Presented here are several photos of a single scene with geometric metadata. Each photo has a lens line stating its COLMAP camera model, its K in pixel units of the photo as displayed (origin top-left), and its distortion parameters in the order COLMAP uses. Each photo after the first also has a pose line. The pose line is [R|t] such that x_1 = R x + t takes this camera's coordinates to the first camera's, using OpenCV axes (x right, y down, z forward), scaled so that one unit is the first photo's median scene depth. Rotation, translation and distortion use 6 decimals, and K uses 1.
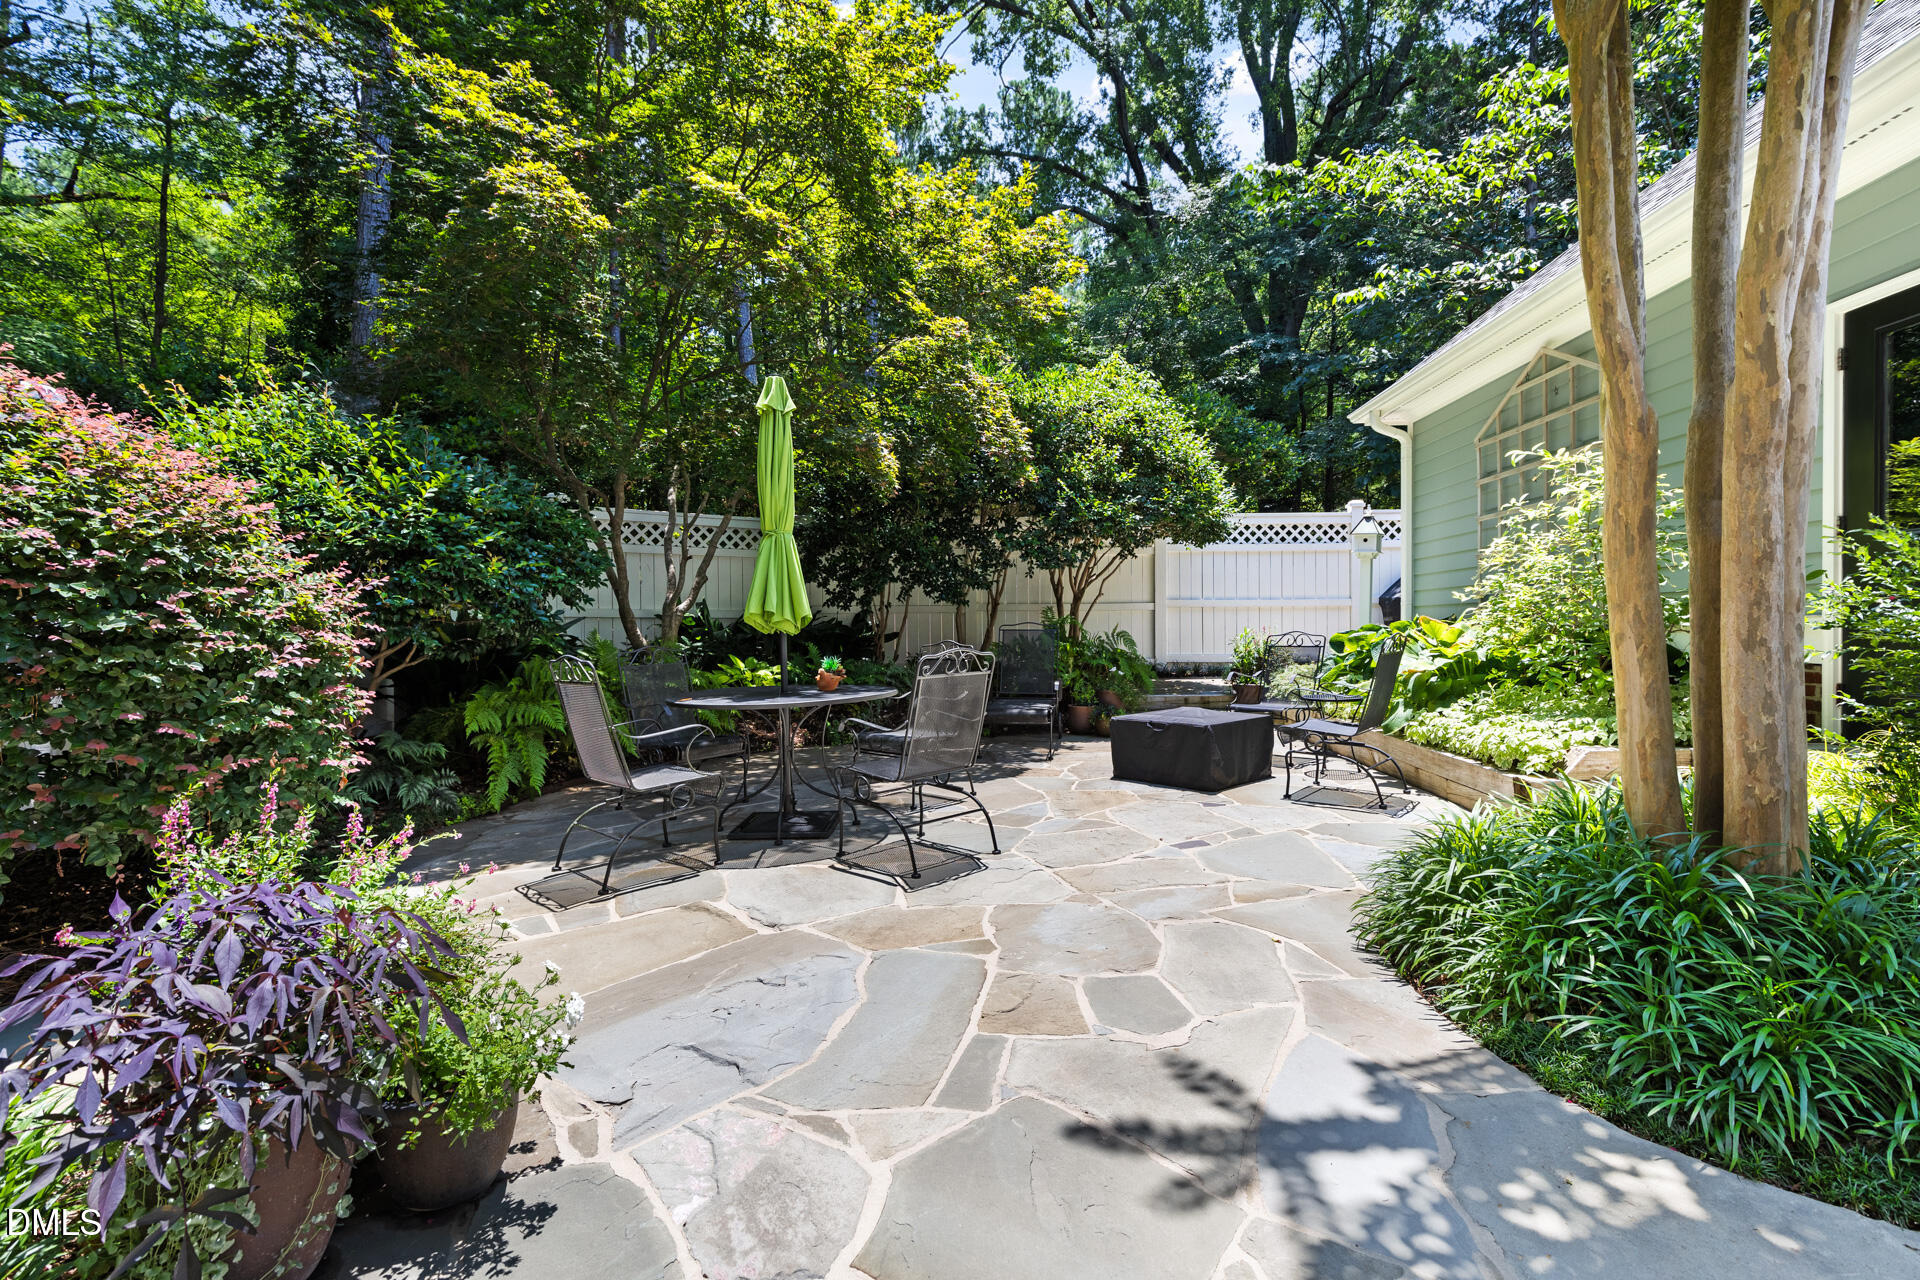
lens RADIAL K [[868.4, 0, 956.3], [0, 868.4, 629.8], [0, 0, 1]] dist [0.003527, 0.000200]
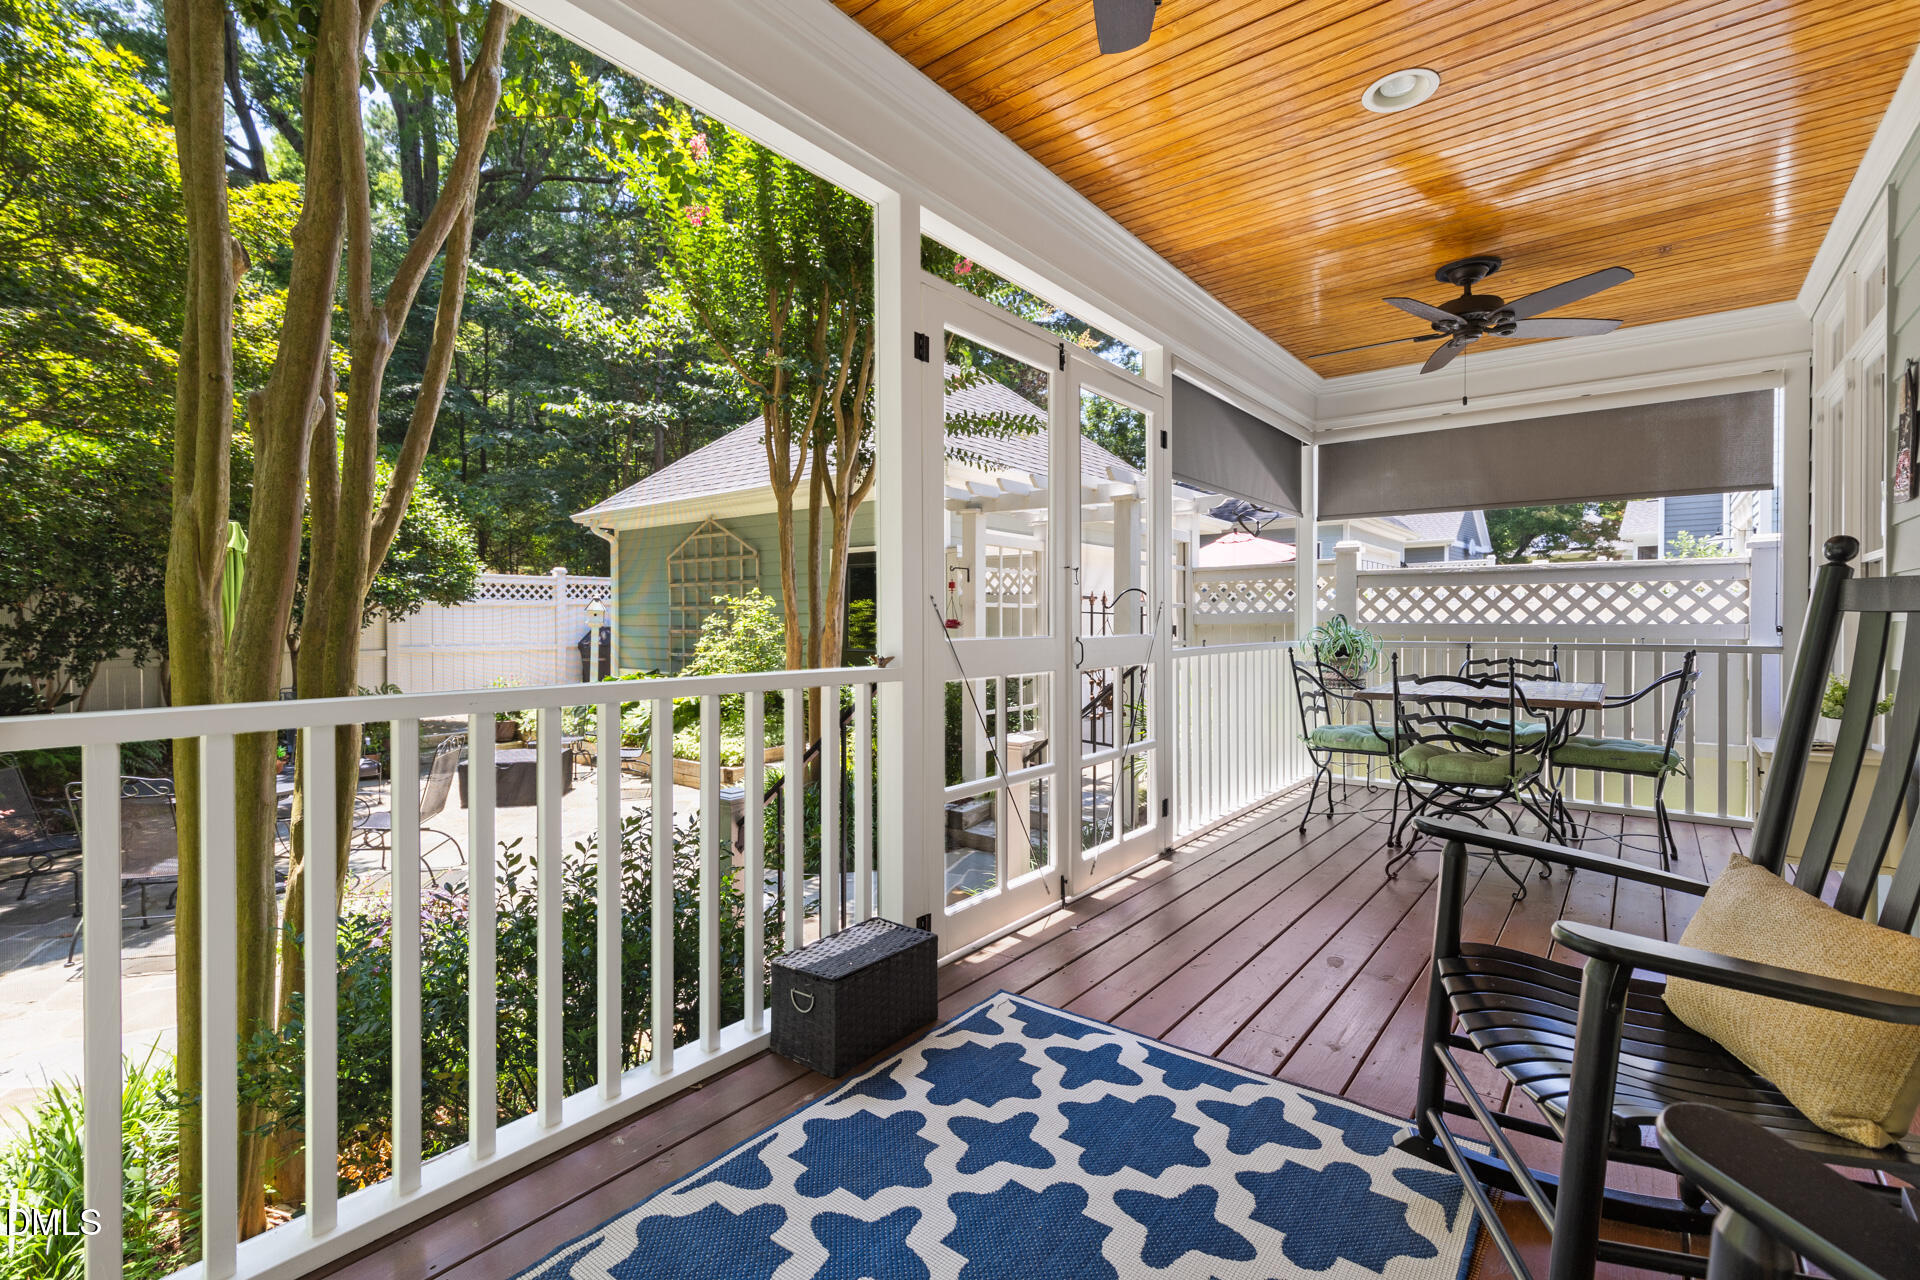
lens RADIAL K [[868.4, 0, 960.8], [0, 868.4, 633.9], [0, 0, 1]] dist [0.003527, 0.000200]
pose [[0.560940, -0.008789, 0.827810, -0.355121], [-0.000836, 0.999937, 0.011183, -0.082435], [-0.827856, -0.006965, 0.560897, -0.285693]]
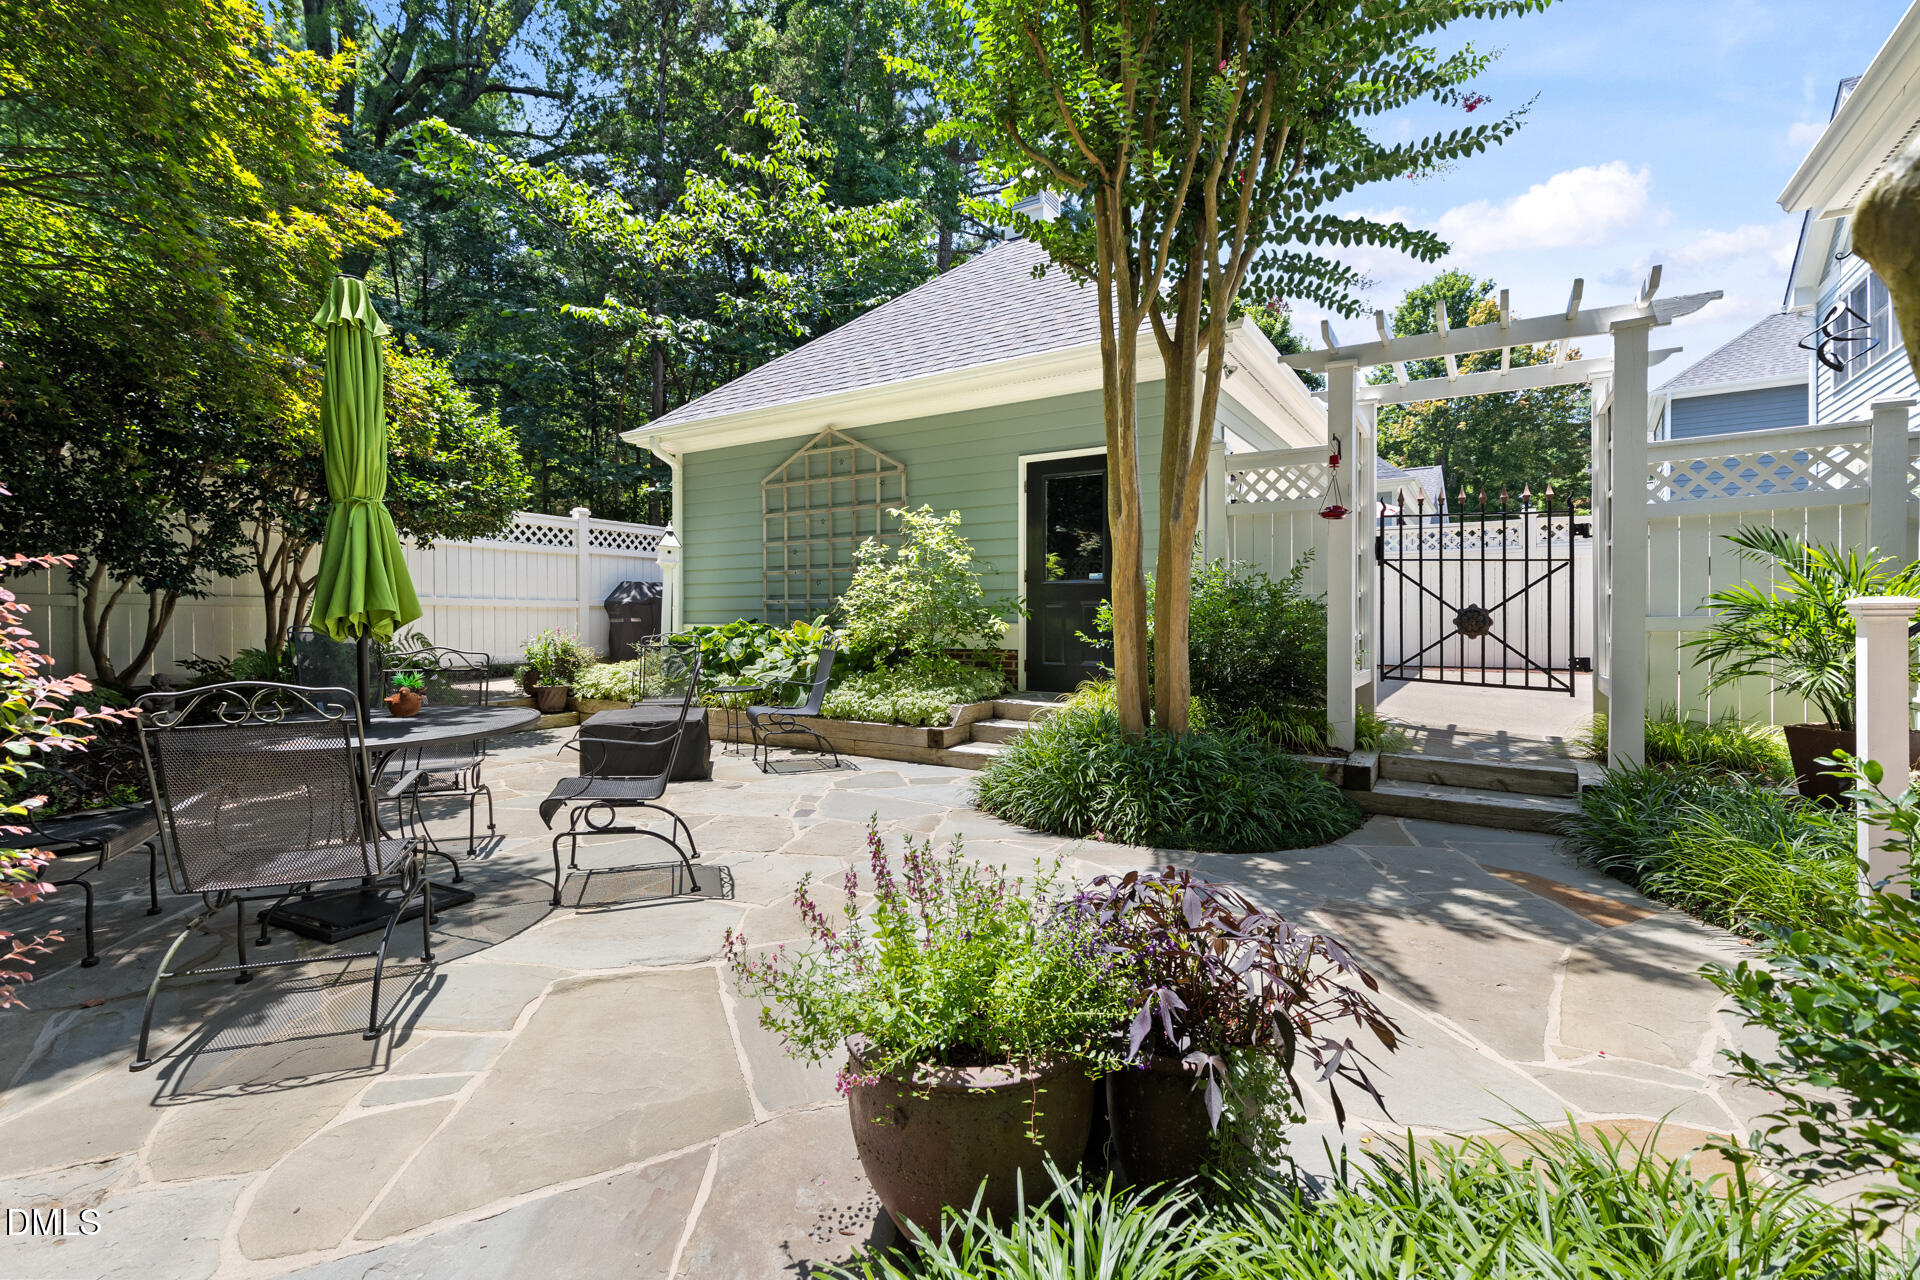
lens RADIAL K [[868.4, 0, 959.7], [0, 868.4, 628.6], [0, 0, 1]] dist [0.003527, 0.000200]
pose [[0.462127, -0.000656, 0.886813, -0.338708], [0.000435, 1.000000, 0.000513, -0.003156], [-0.886813, 0.000149, 0.462128, 0.128608]]
